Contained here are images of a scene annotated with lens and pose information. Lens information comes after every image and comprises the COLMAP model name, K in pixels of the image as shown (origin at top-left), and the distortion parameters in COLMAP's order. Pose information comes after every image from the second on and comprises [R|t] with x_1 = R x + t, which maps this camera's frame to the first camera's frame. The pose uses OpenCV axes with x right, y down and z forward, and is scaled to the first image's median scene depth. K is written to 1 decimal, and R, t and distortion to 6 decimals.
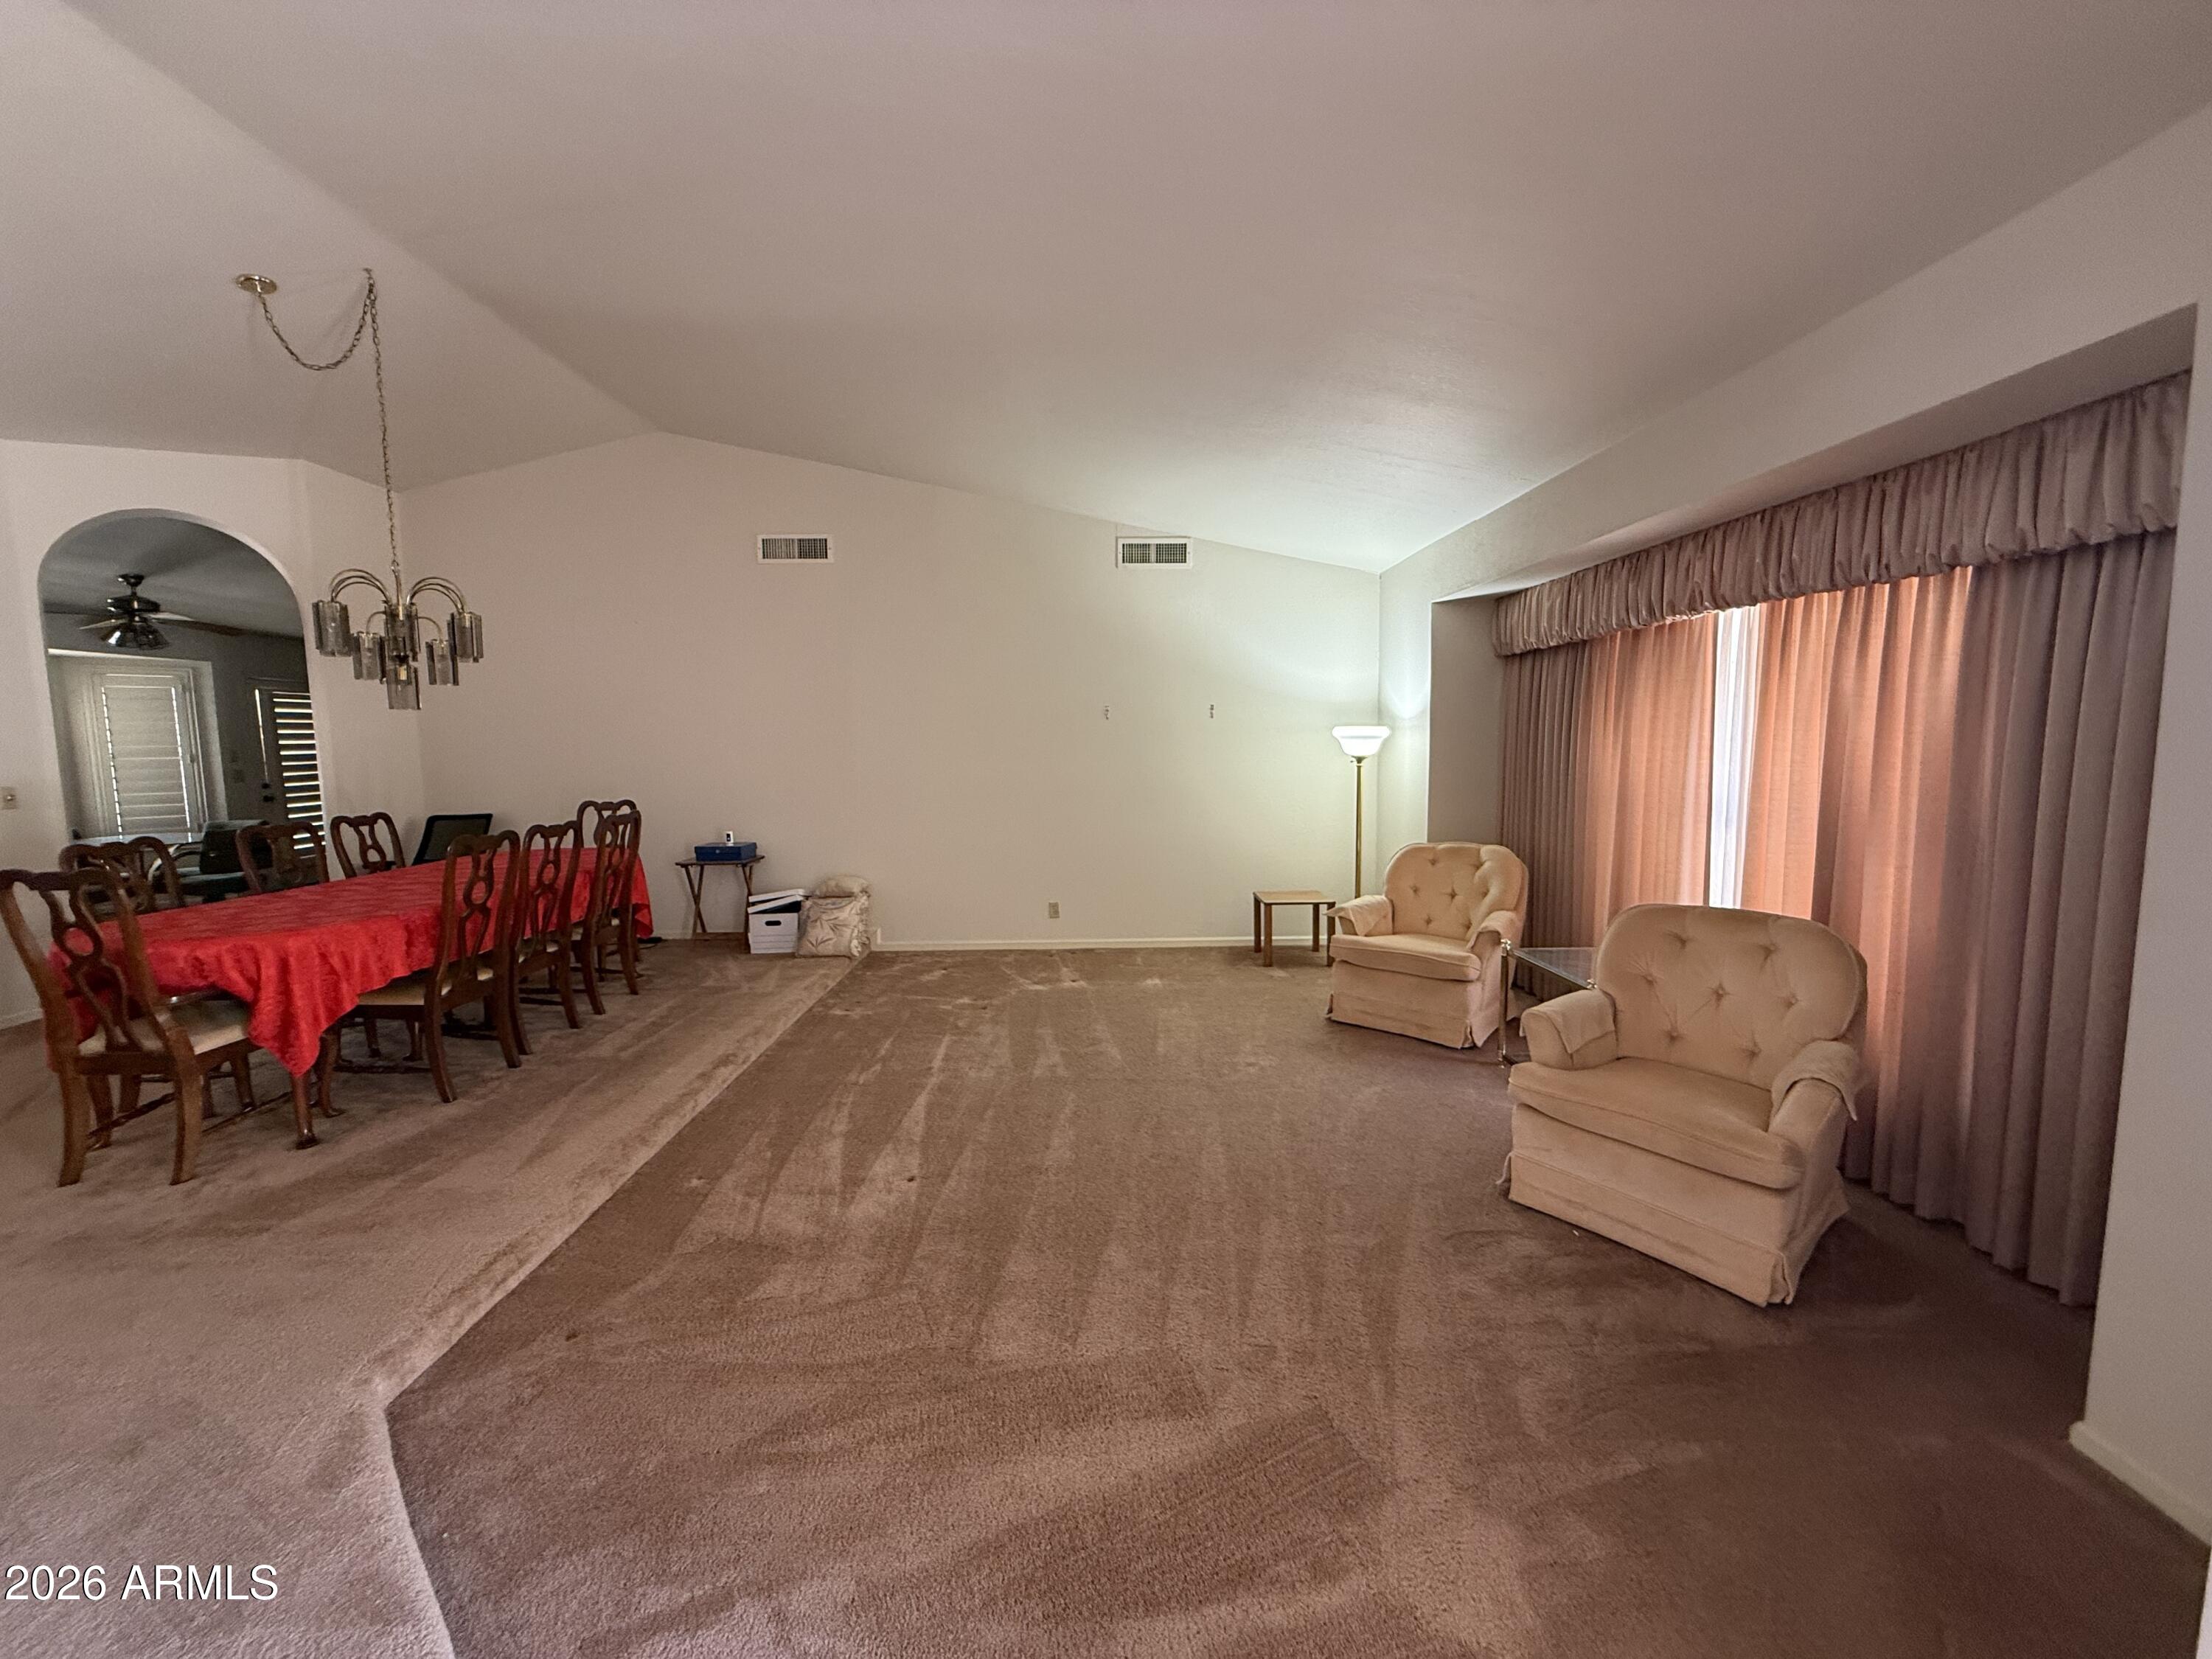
lens RADIAL K [[880.0, 0, 1099.3], [0, 880.0, 828.6], [0, 0, 1]] dist [0.000159, -0.000158]
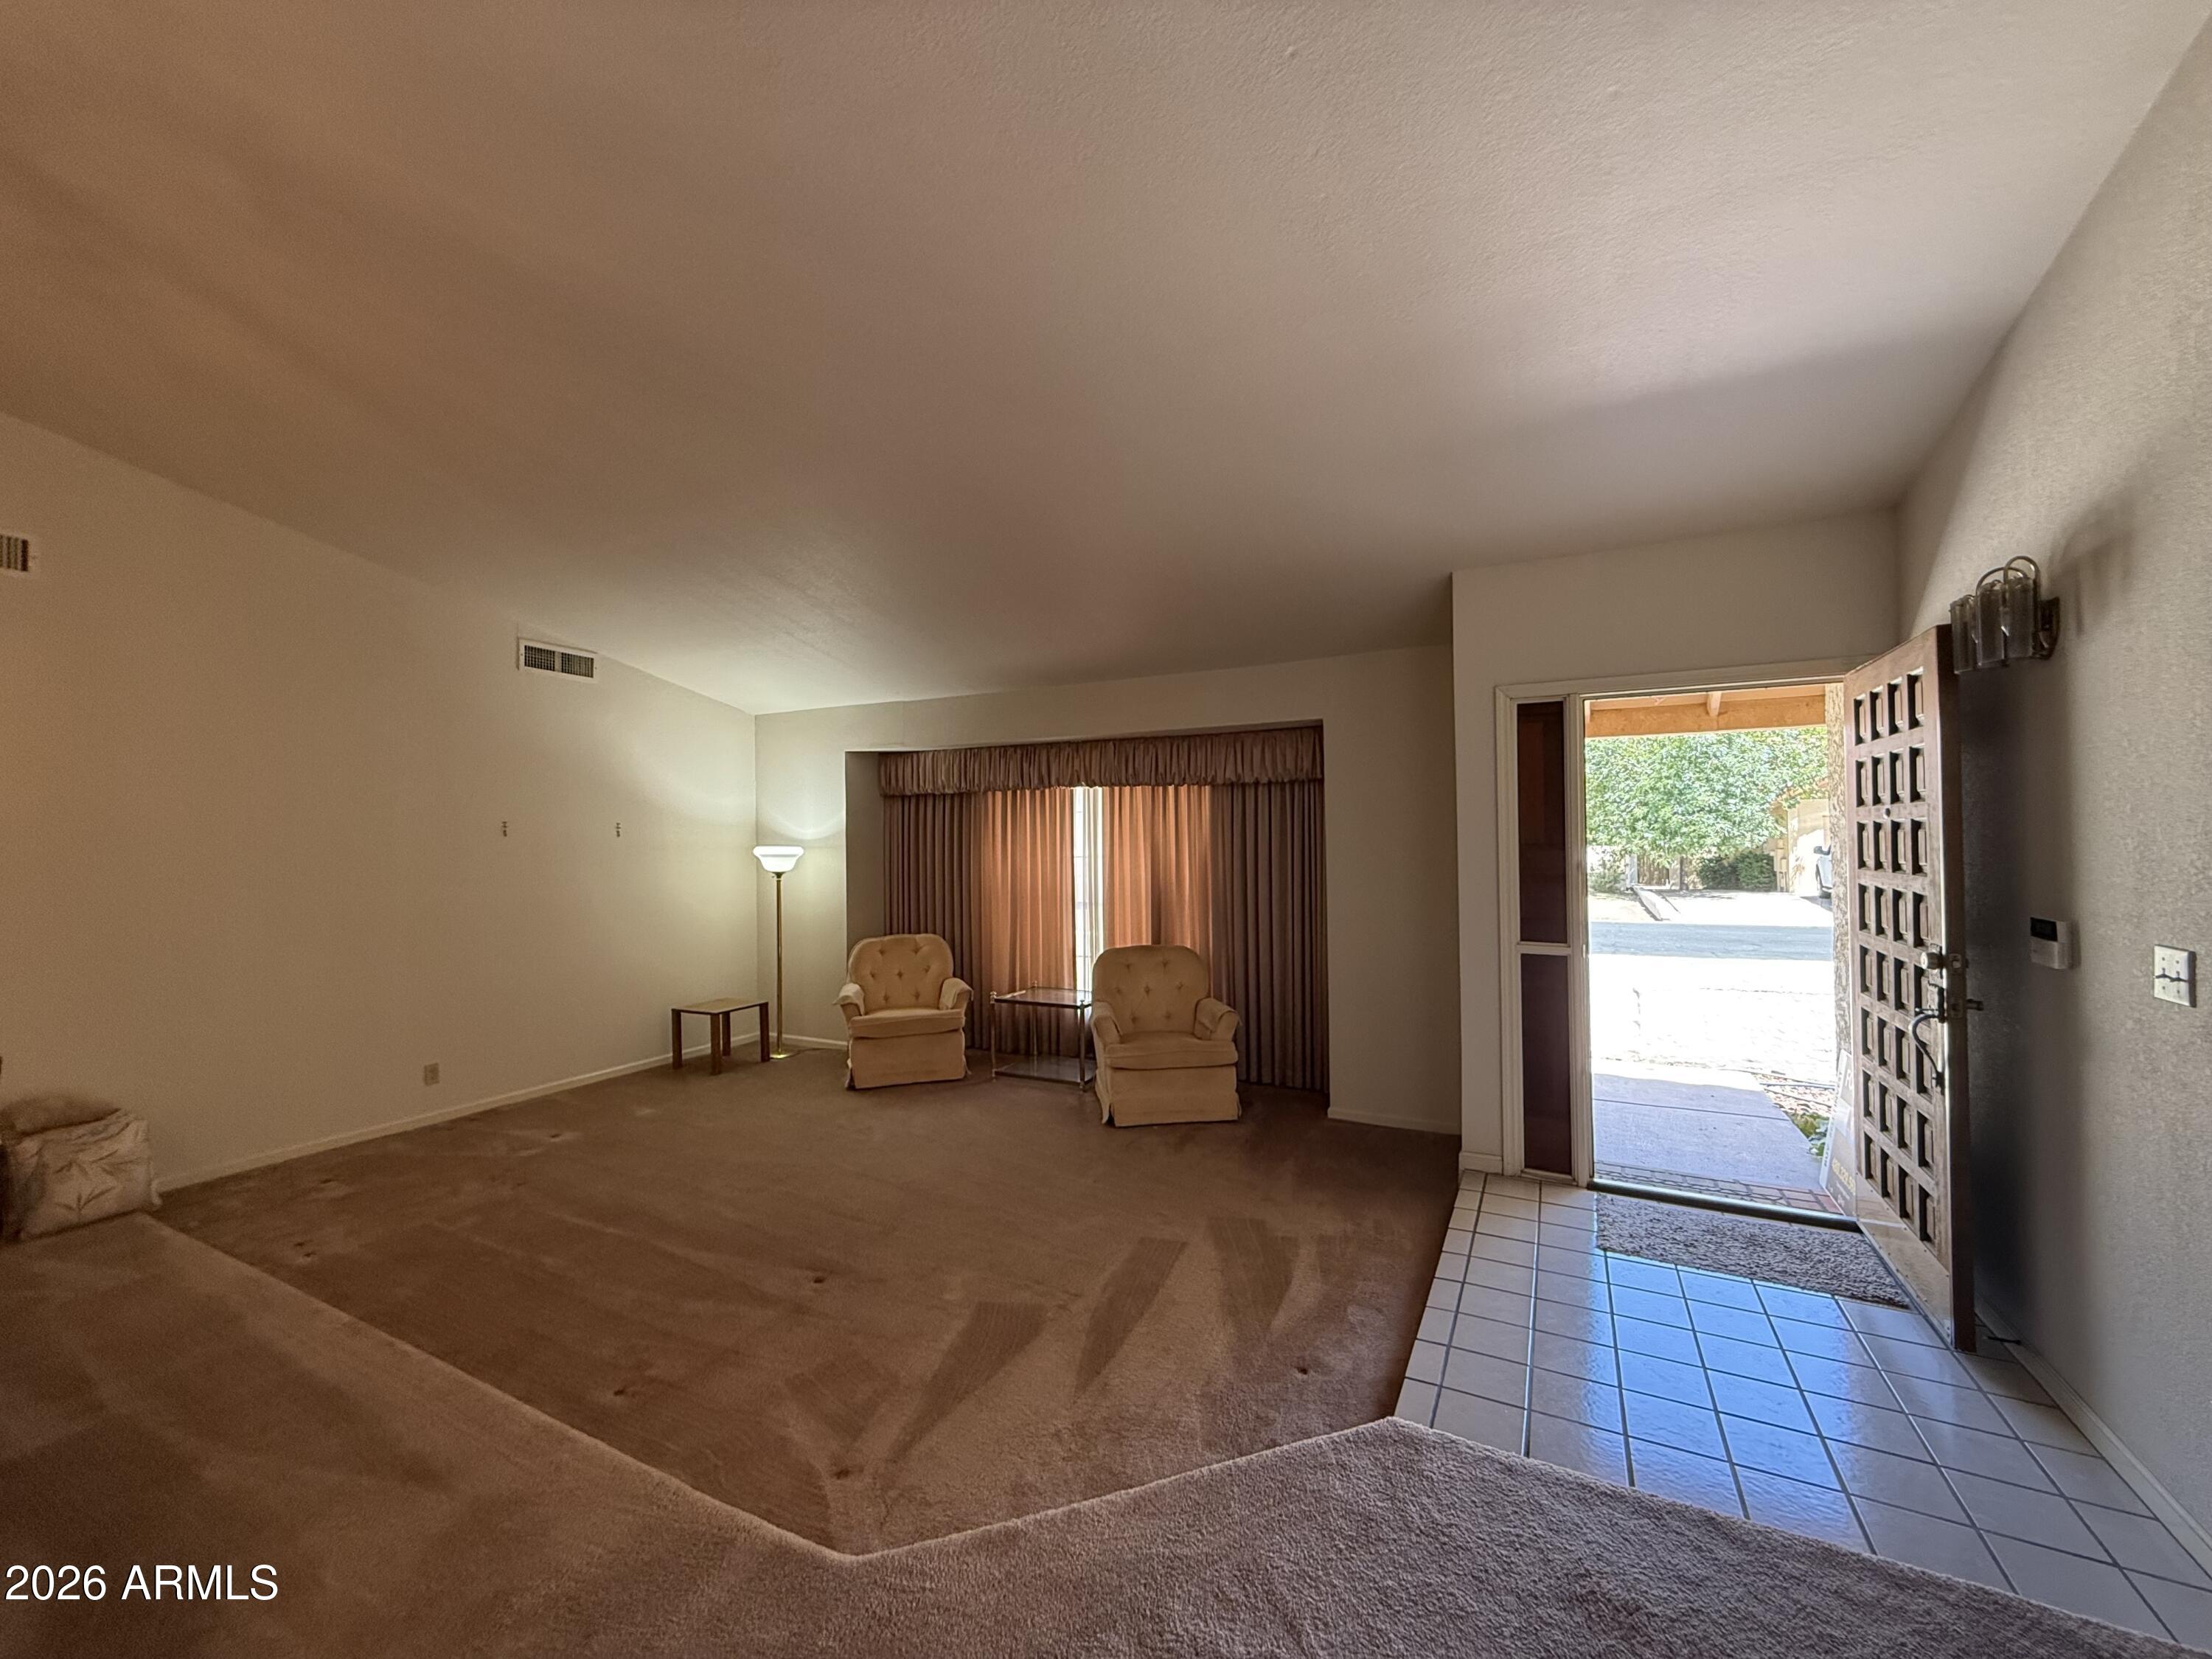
lens RADIAL K [[880.0, 0, 1099.3], [0, 880.0, 828.6], [0, 0, 1]] dist [0.000159, -0.000158]
pose [[0.472538, 0.020323, 0.881076, -0.700170], [0.090071, 0.993386, -0.071221, -0.024568], [-0.876695, 0.113013, 0.467582, 0.106821]]
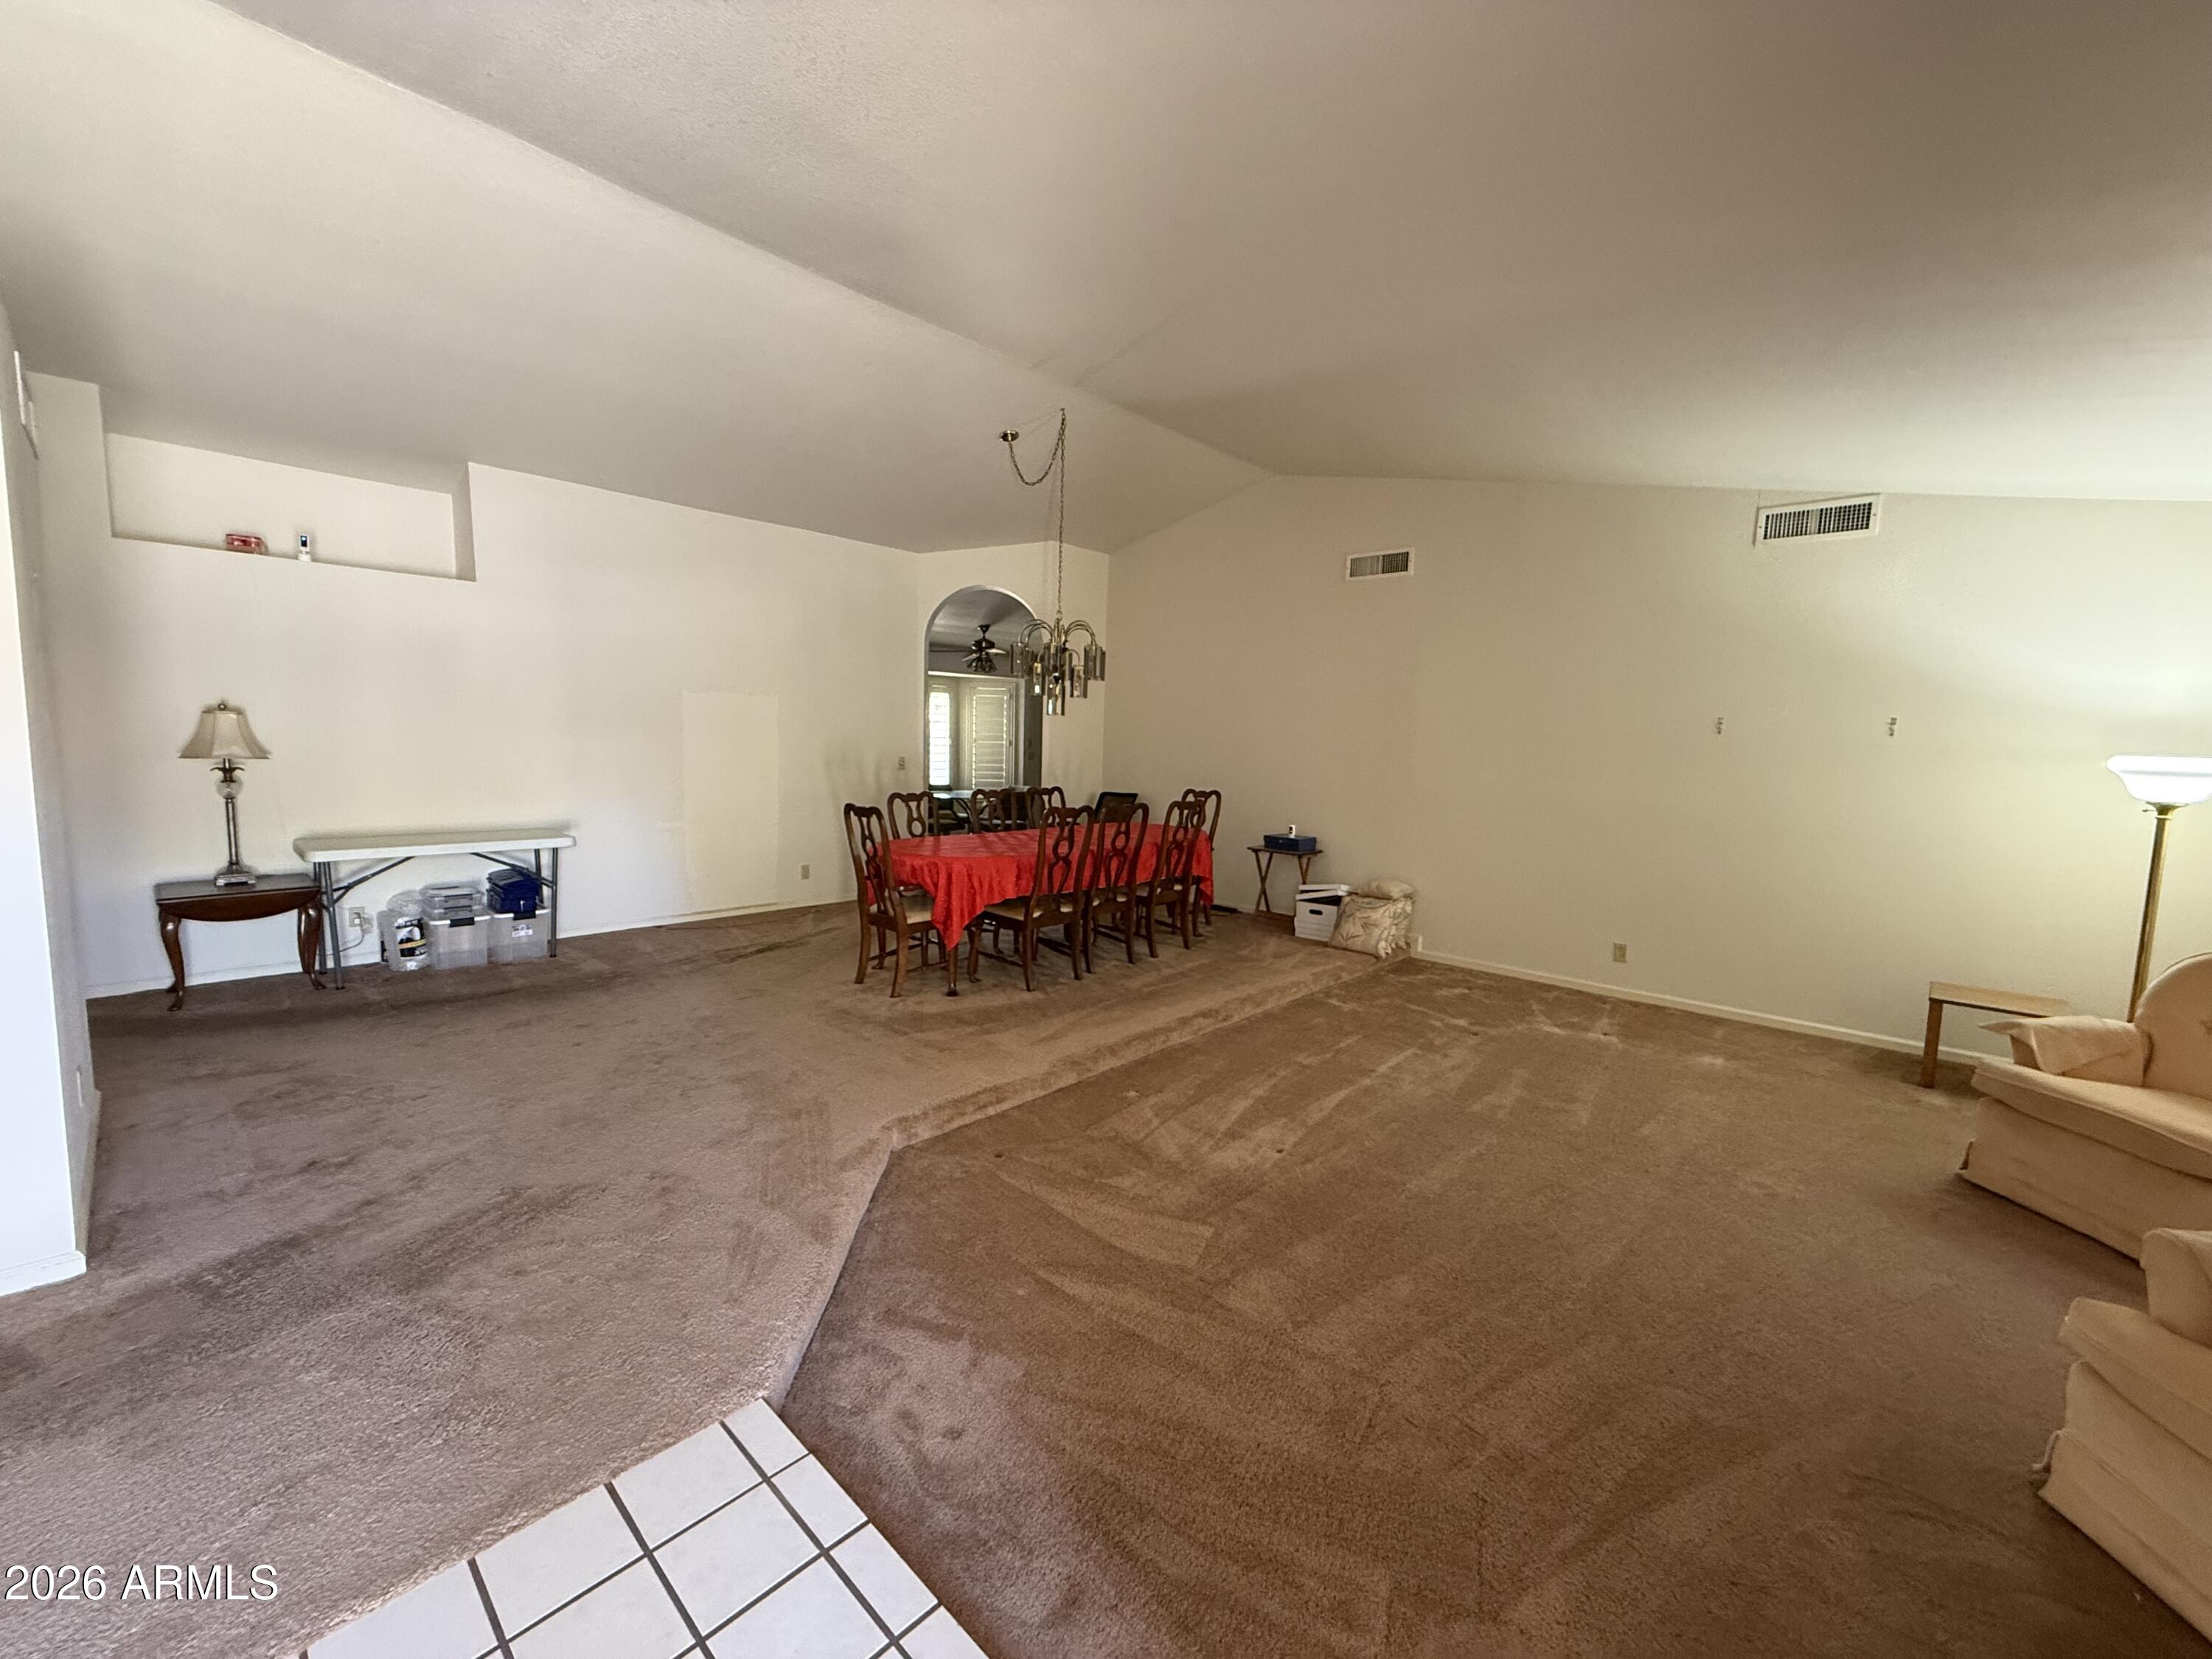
lens RADIAL K [[880.0, 0, 1099.3], [0, 880.0, 828.6], [0, 0, 1]] dist [0.000159, -0.000158]
pose [[0.722375, 0.100487, -0.684162, 0.234778], [-0.101569, 0.994073, 0.038764, -0.014713], [0.684002, 0.041488, 0.728300, 0.021413]]
